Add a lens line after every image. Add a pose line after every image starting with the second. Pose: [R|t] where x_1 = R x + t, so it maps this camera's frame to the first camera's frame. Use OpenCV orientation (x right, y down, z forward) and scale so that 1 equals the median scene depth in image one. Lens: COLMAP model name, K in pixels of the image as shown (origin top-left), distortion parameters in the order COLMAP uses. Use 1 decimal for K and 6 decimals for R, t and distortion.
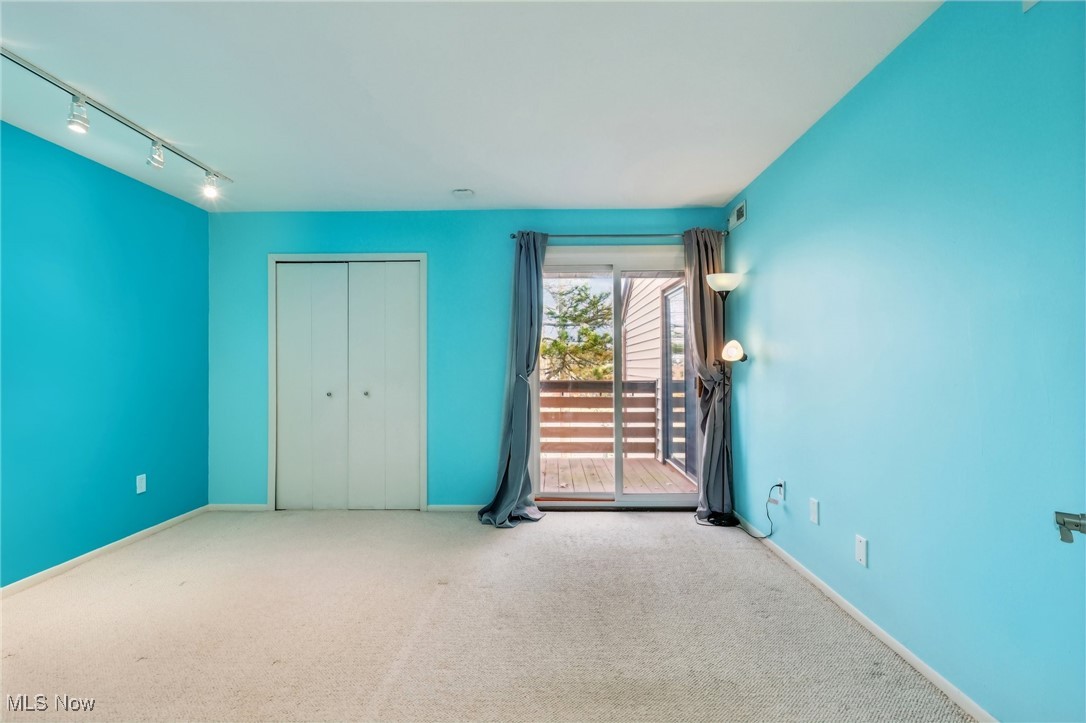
lens RADIAL K [[506.1, 0, 543.1], [0, 506.1, 372.4], [0, 0, 1]] dist [-0.002211, 0.000128]
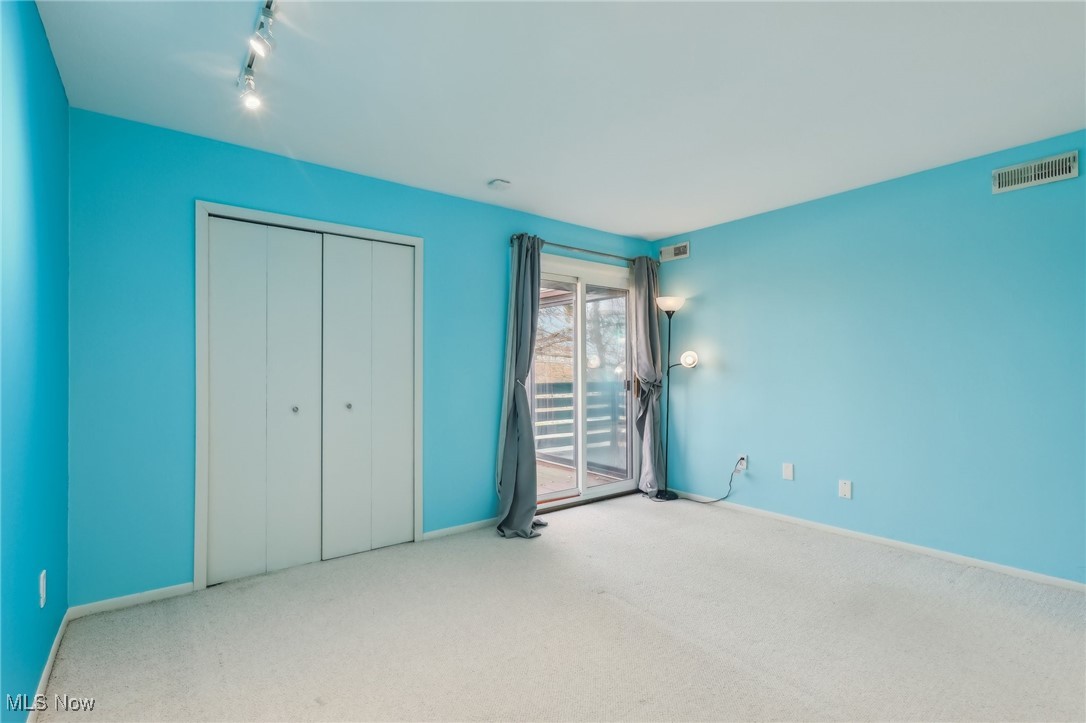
lens RADIAL K [[511.4, 0, 543.5], [0, 511.4, 375.6], [0, 0, 1]] dist [0.001557, 0.000667]
pose [[0.774698, -0.004732, 0.632313, -0.638548], [0.005387, 0.999985, 0.000883, -0.004297], [-0.632308, 0.002722, 0.774712, 0.208931]]
